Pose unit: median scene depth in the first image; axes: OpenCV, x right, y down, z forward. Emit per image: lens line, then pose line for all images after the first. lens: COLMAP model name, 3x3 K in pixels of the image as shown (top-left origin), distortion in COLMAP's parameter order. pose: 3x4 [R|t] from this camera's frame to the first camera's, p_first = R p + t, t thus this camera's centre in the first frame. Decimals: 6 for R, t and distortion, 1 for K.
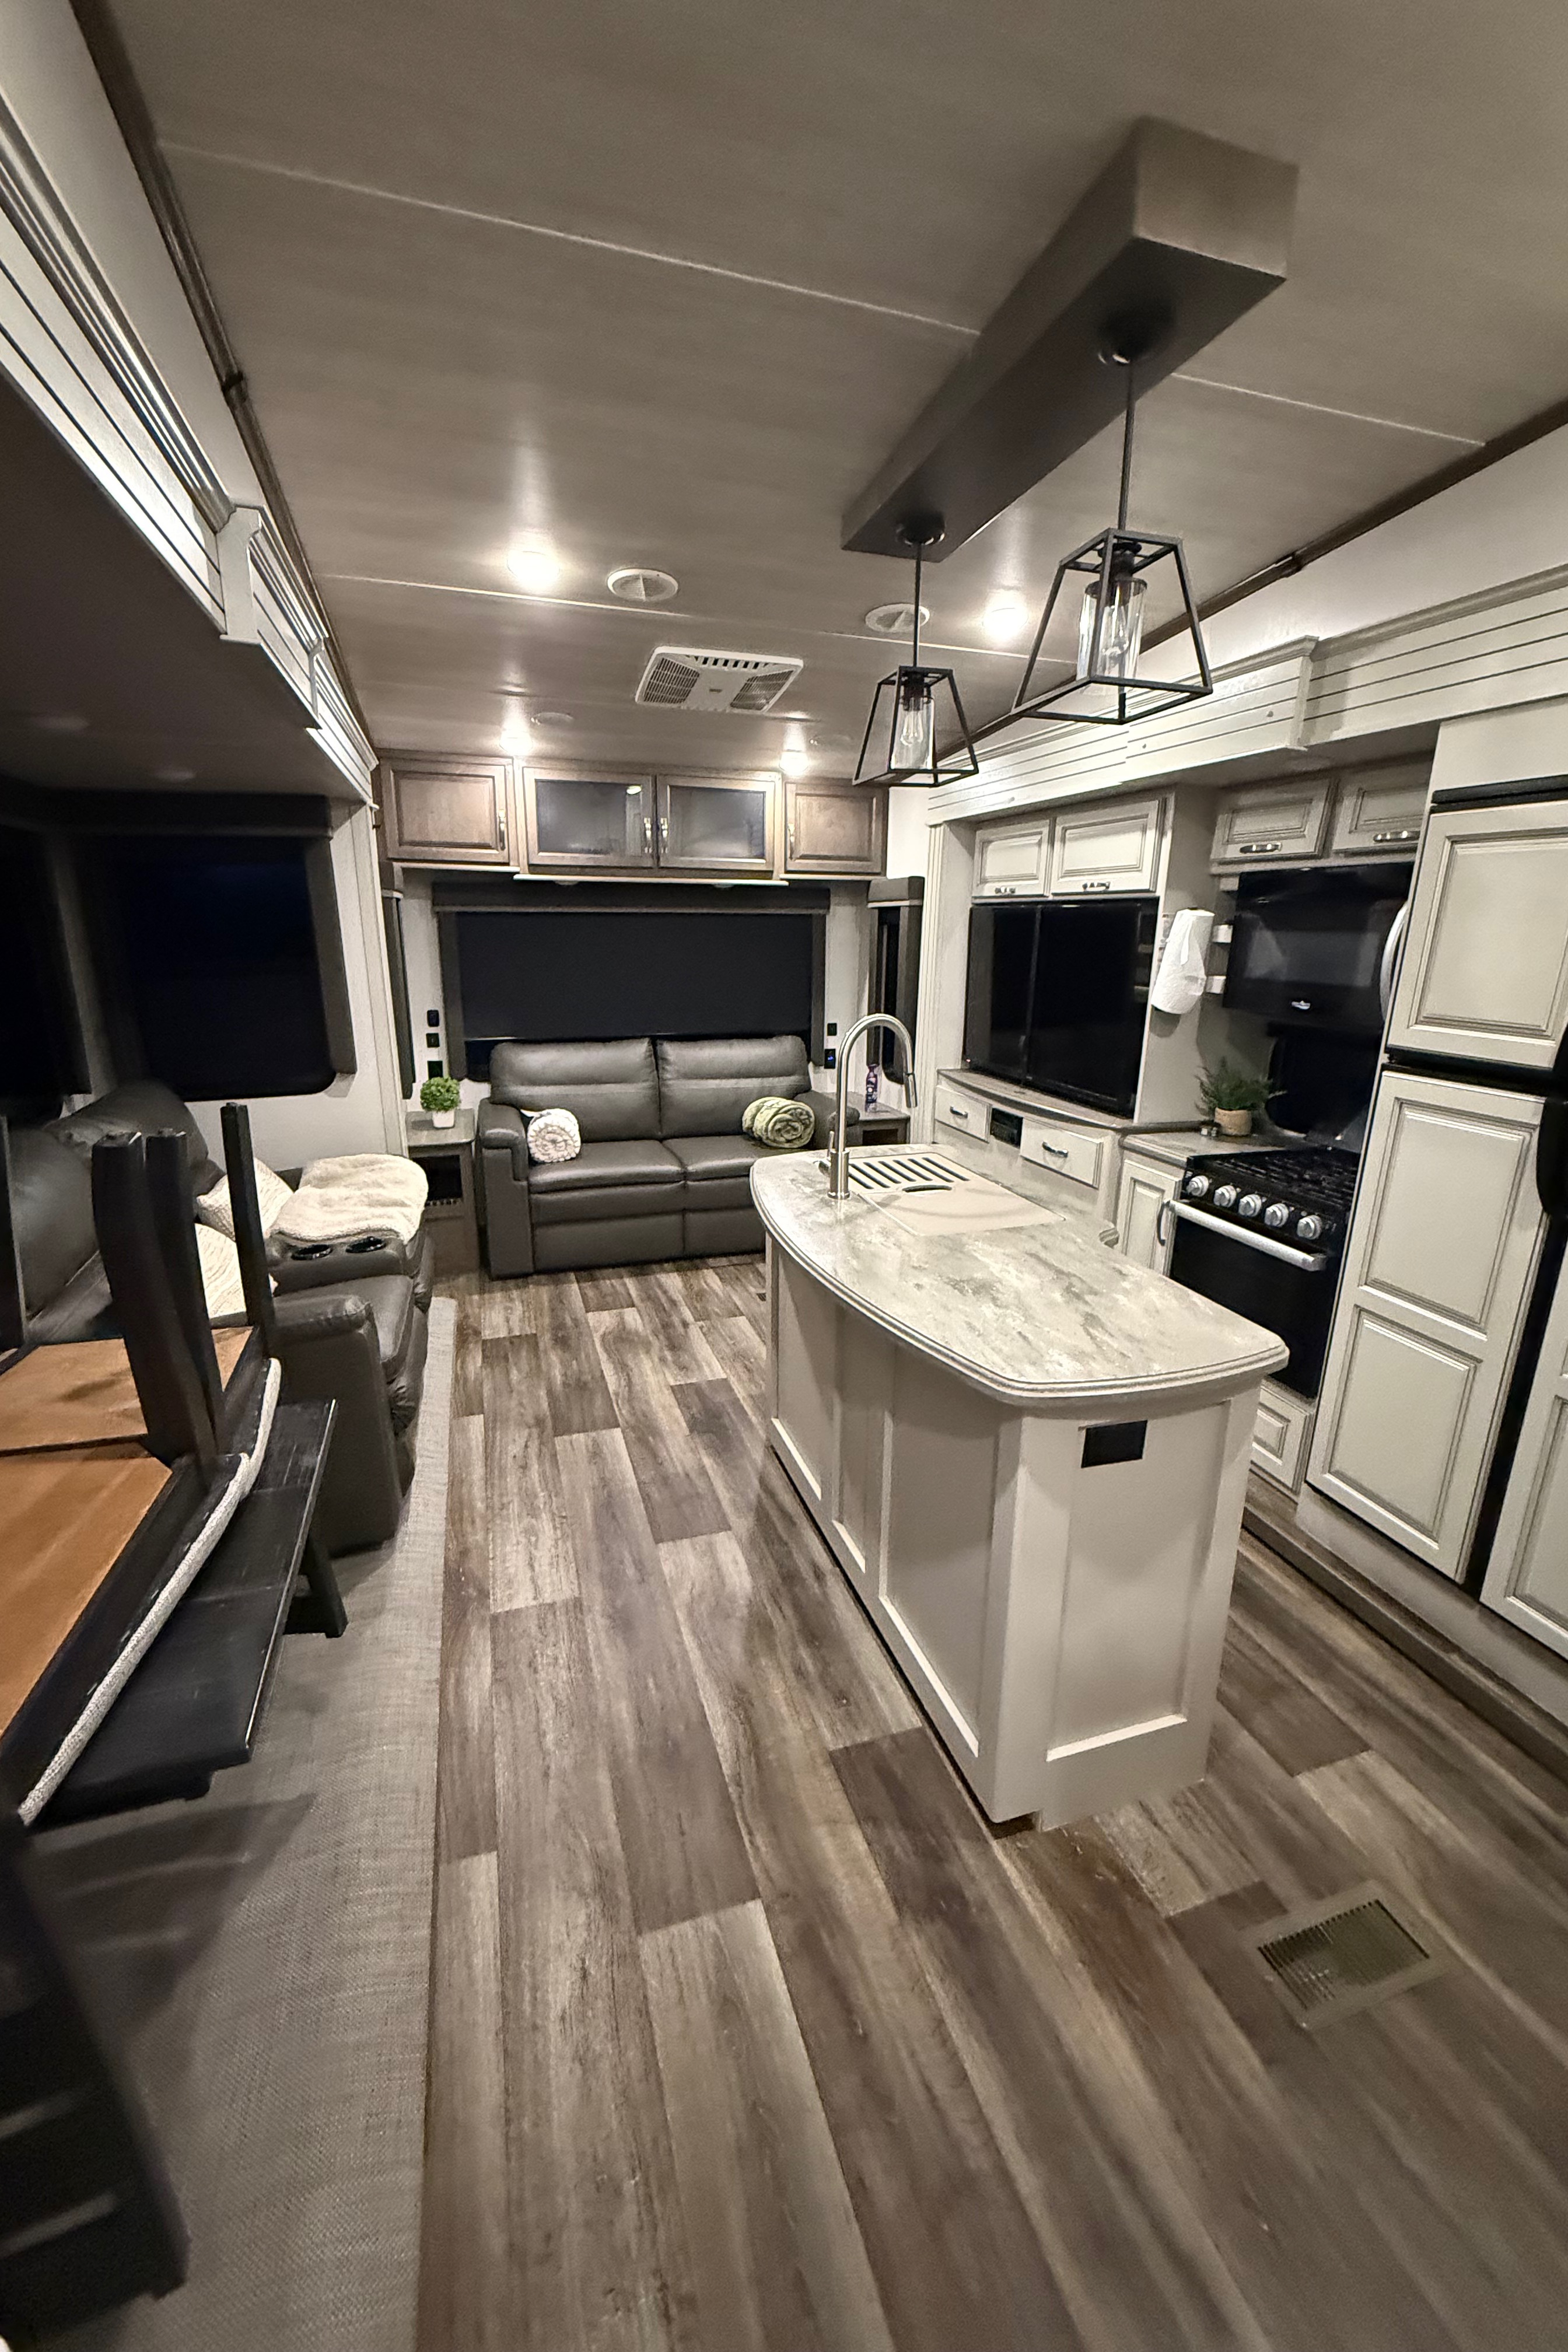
lens RADIAL K [[933.1, 0, 788.7], [0, 933.1, 1163.2], [0, 0, 1]] dist [-0.000391, -0.000088]
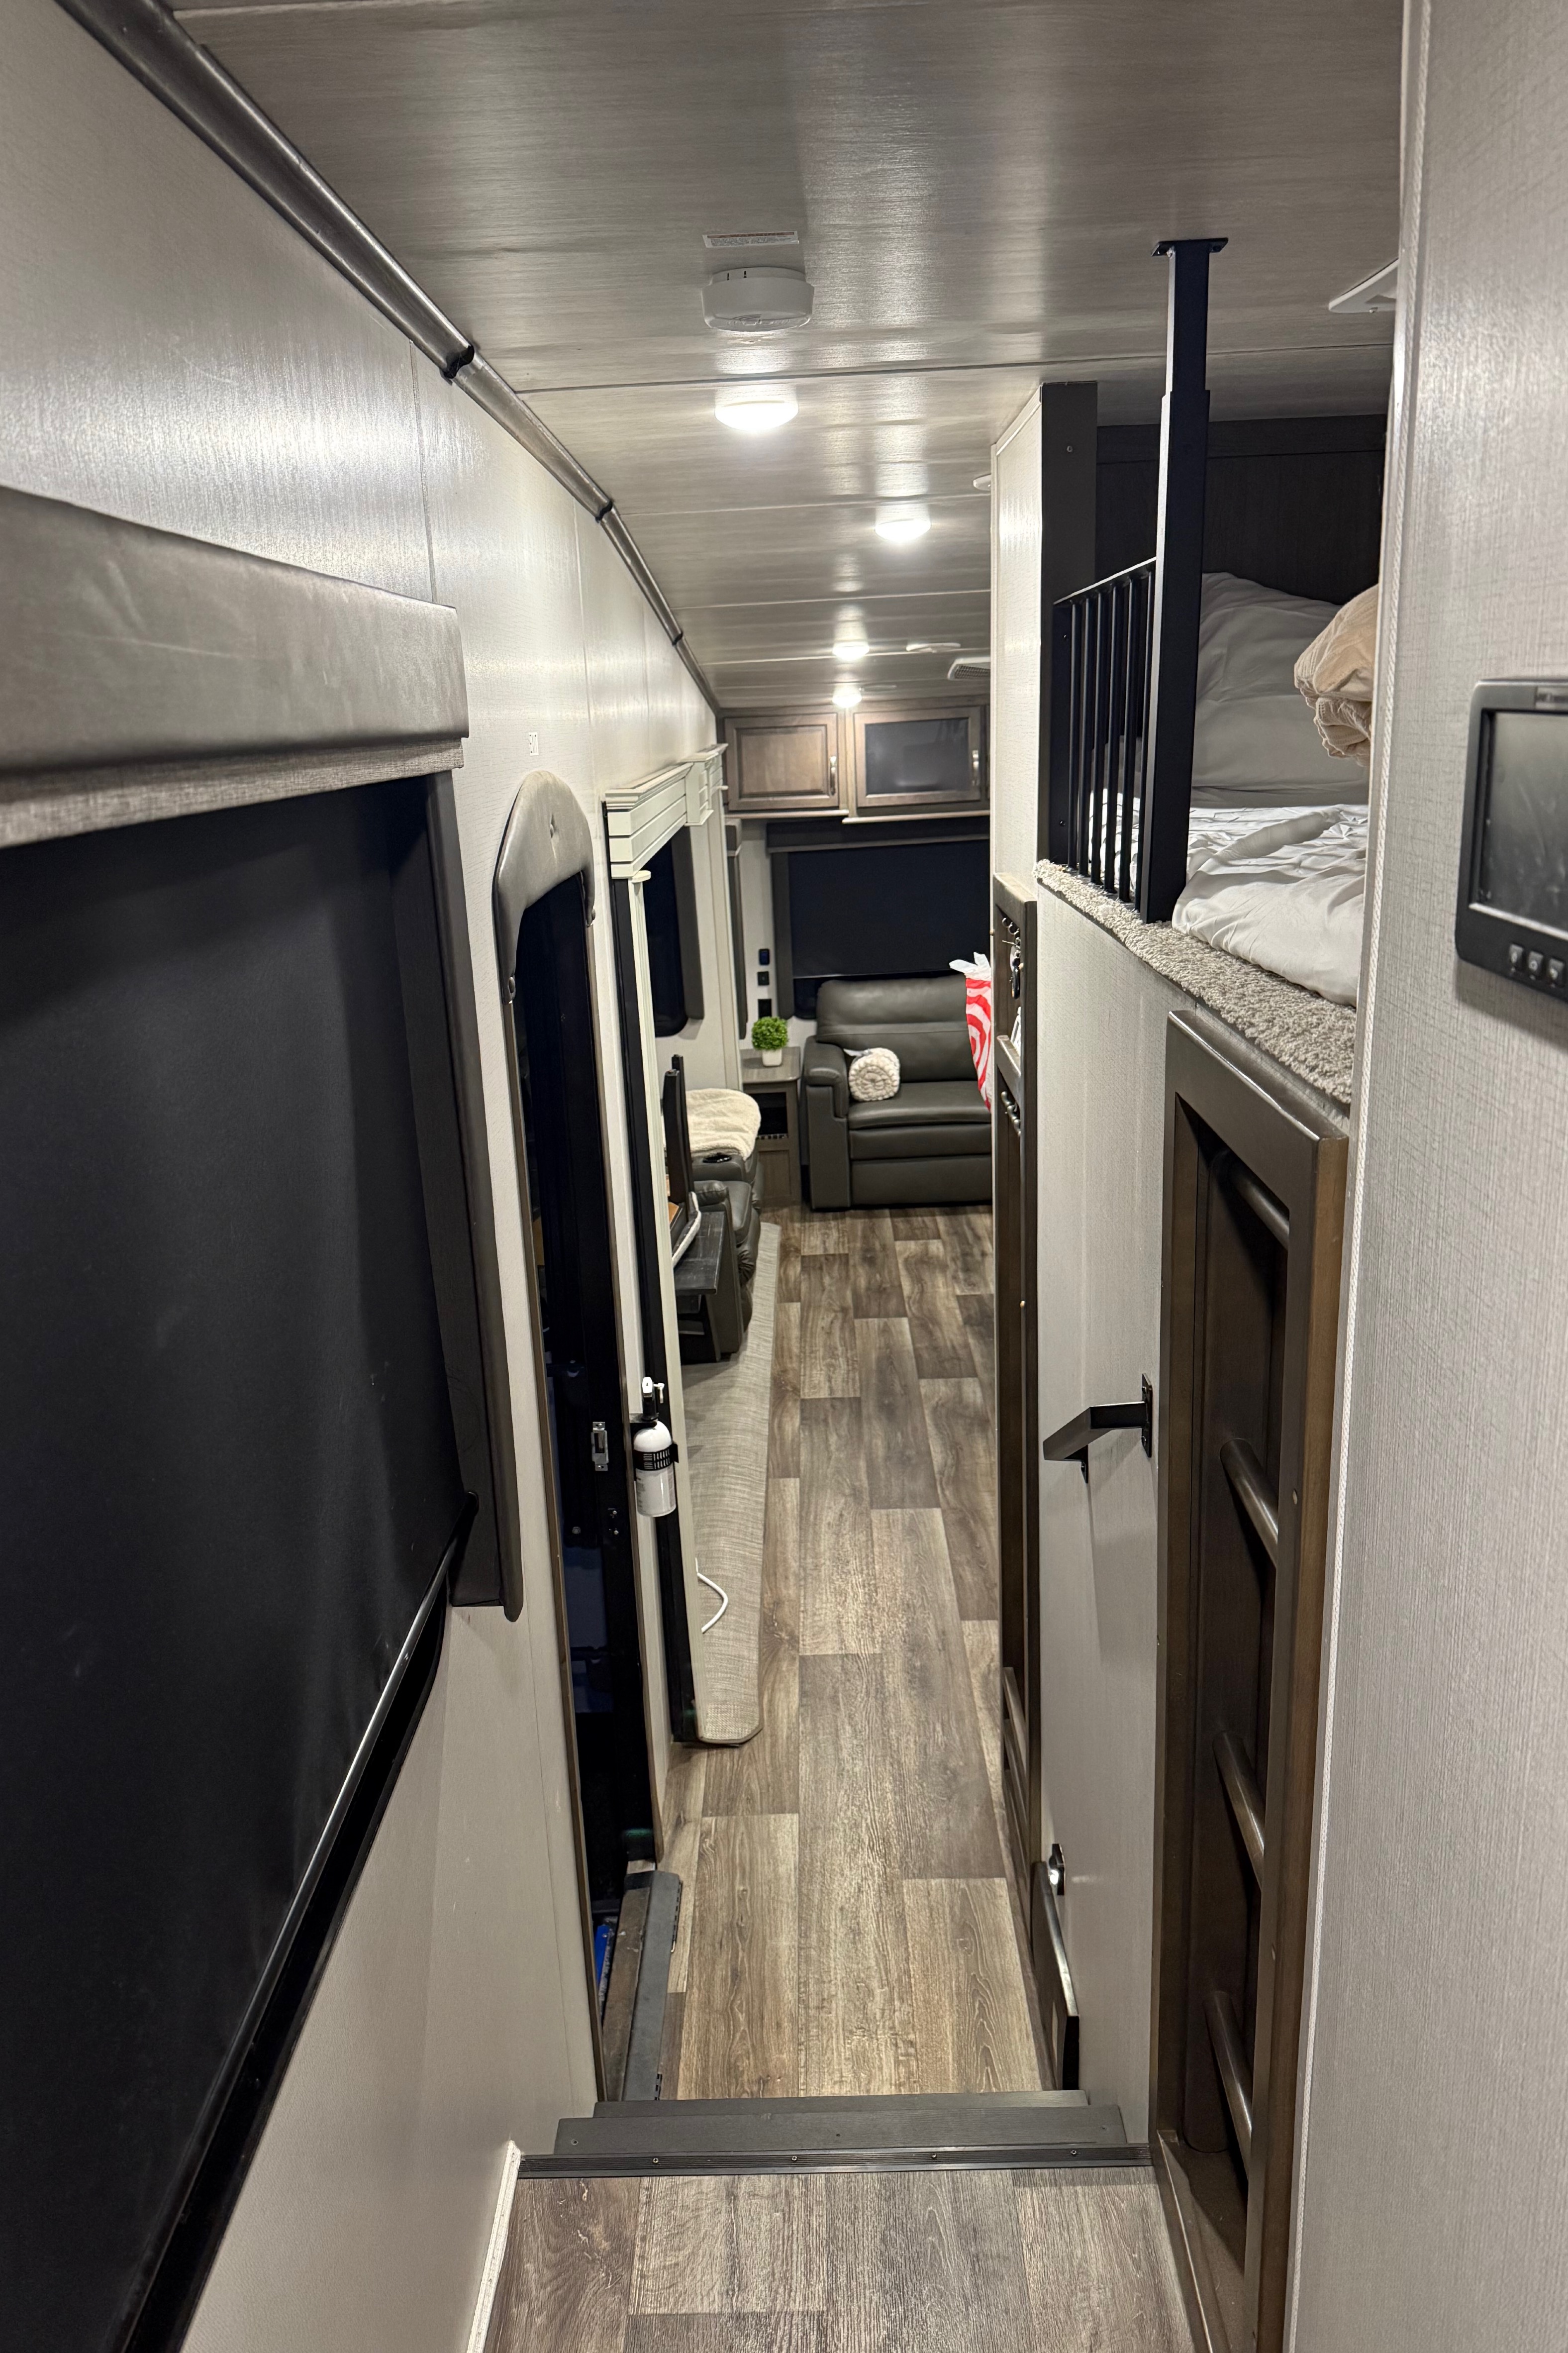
lens RADIAL K [[1640.1, 0, 781.7], [0, 1640.1, 1184.1], [0, 0, 1]] dist [0.013821, -0.005220]
pose [[0.943271, 0.035382, -0.330134, 0.265311], [-0.024068, 0.998976, 0.038298, 0.025302], [0.331151, -0.028179, 0.943157, -0.773684]]
